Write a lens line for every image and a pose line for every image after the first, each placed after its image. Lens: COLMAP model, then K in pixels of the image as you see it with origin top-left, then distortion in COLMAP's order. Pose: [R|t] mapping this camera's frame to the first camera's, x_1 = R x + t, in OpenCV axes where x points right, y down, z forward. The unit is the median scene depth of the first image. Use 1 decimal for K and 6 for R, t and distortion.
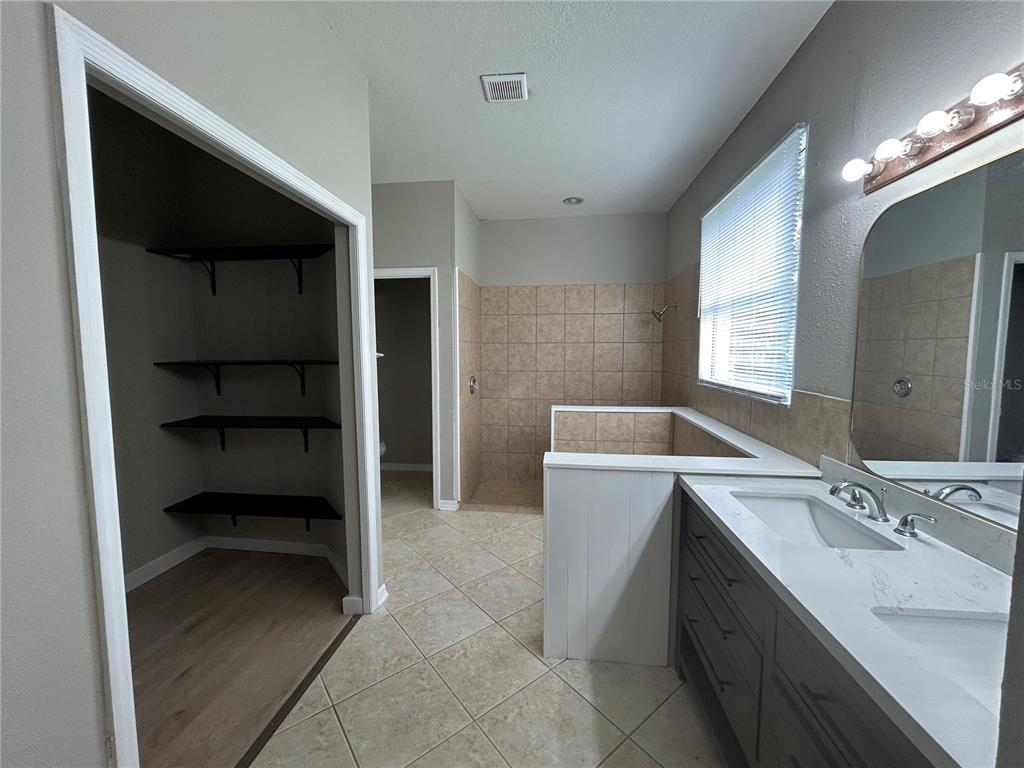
lens RADIAL K [[411.1, 0, 511.6], [0, 411.1, 383.7], [0, 0, 1]] dist [0.000534, 0.000026]
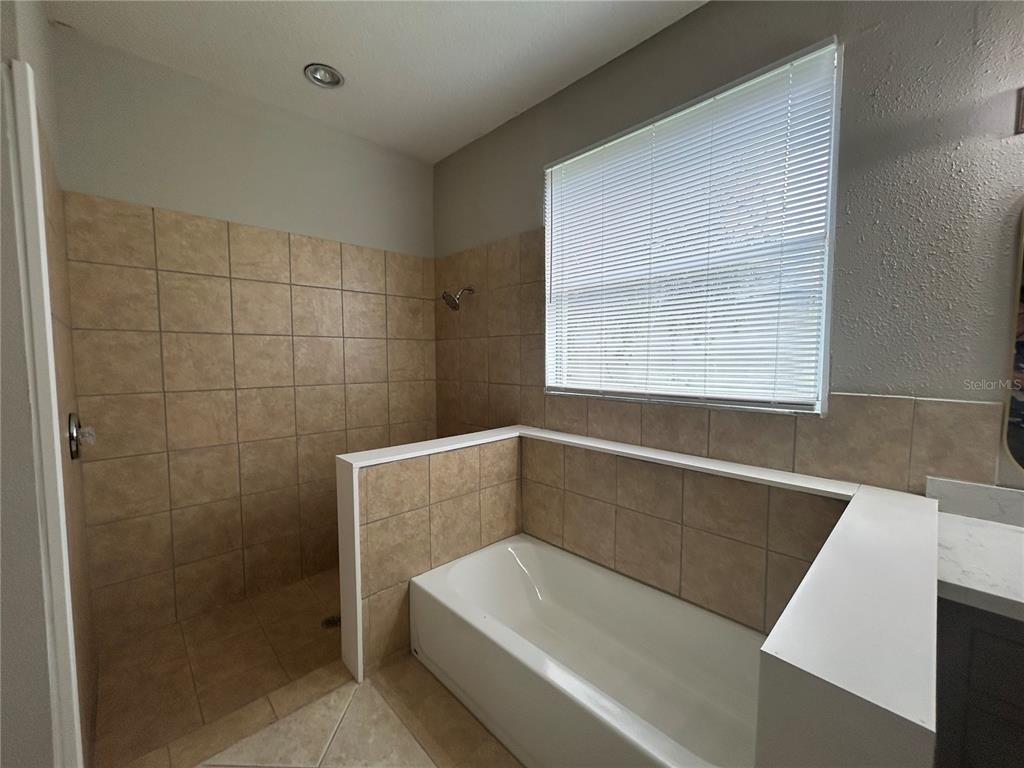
lens RADIAL K [[411.1, 0, 512.8], [0, 411.1, 383.8], [0, 0, 1]] dist [0.000534, 0.000026]
pose [[0.637462, -0.052429, 0.768696, -0.116331], [0.065668, 0.997749, 0.013595, -0.022033], [-0.767678, 0.041812, 0.639470, 0.416744]]
